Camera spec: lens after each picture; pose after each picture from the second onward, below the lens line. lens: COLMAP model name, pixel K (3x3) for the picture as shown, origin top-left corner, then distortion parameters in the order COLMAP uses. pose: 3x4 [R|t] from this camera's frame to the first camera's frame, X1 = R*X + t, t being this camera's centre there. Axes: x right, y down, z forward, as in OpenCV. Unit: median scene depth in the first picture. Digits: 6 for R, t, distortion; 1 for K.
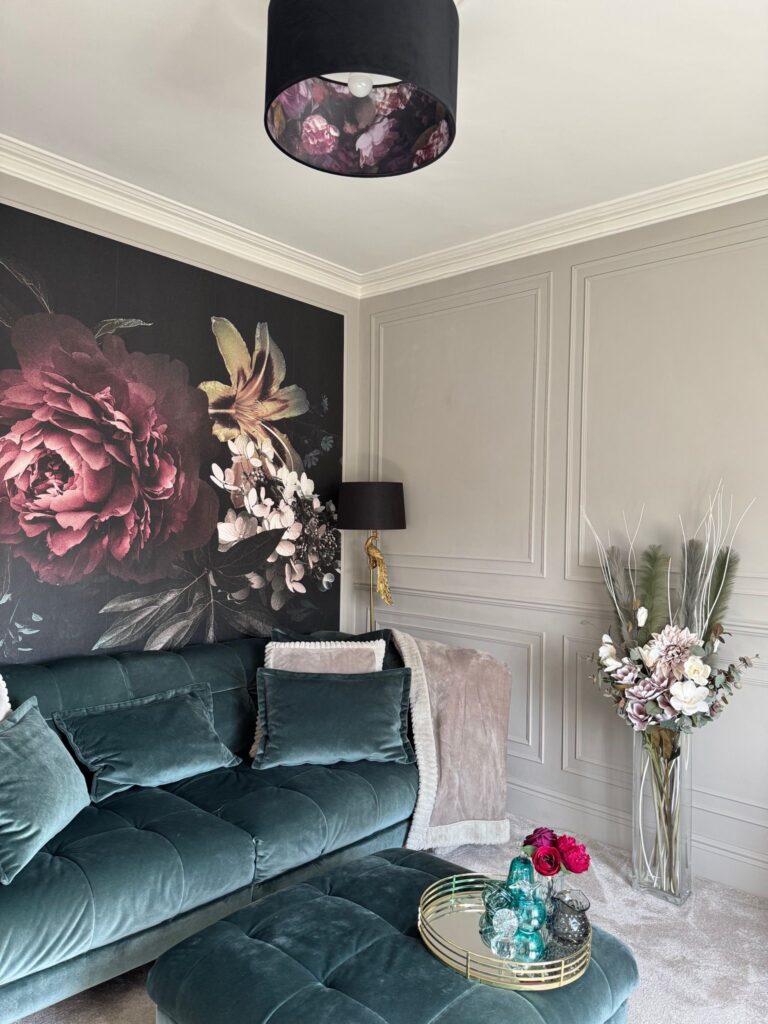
lens RADIAL K [[712.4, 0, 383.9], [0, 712.4, 521.8], [0, 0, 1]] dist [0.102806, -0.178729]
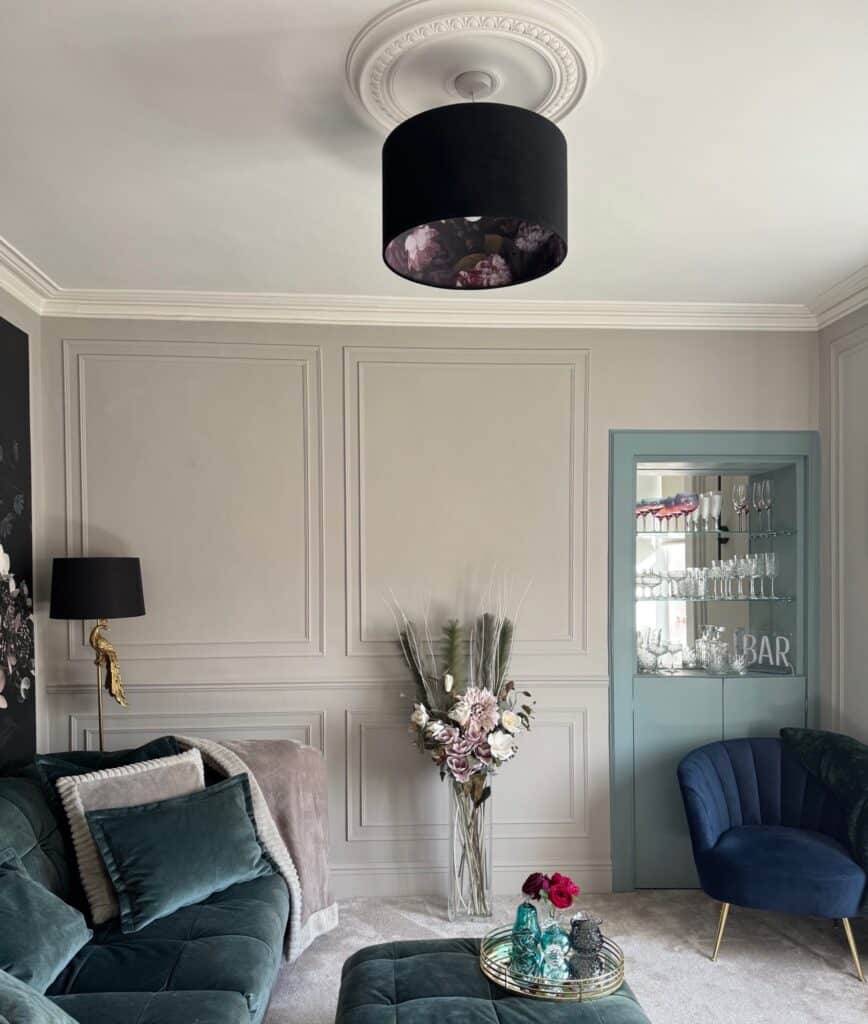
lens RADIAL K [[804.6, 0, 433.5], [0, 804.6, 592.4], [0, 0, 1]] dist [0.053147, -0.004326]
pose [[0.699107, -0.044625, 0.713623, -0.532102], [0.020571, 0.998893, 0.042311, -0.062022], [-0.714721, -0.014900, 0.699251, 0.125638]]
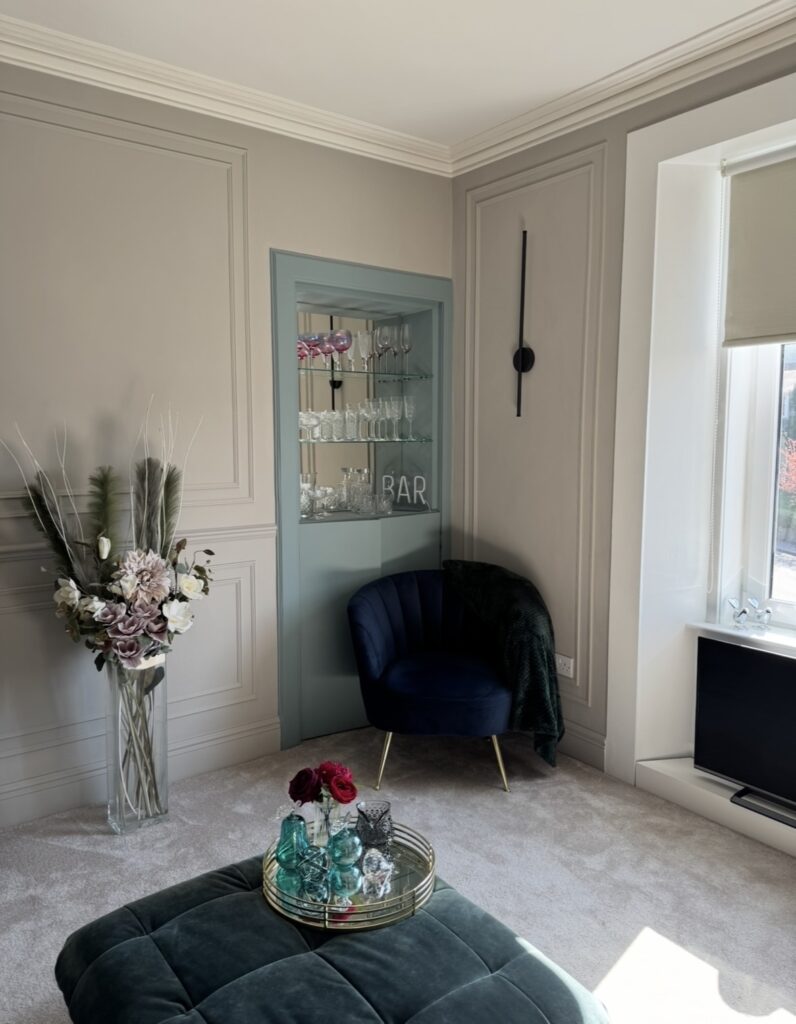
lens RADIAL K [[737.1, 0, 398.0], [0, 737.1, 512.0], [0, 0, 1]] dist [0.017958, -0.001979]
pose [[0.186748, -0.140446, 0.972317, -0.437225], [0.000679, 0.989746, 0.142834, -0.040965], [-0.982408, -0.026014, 0.184929, 0.452617]]
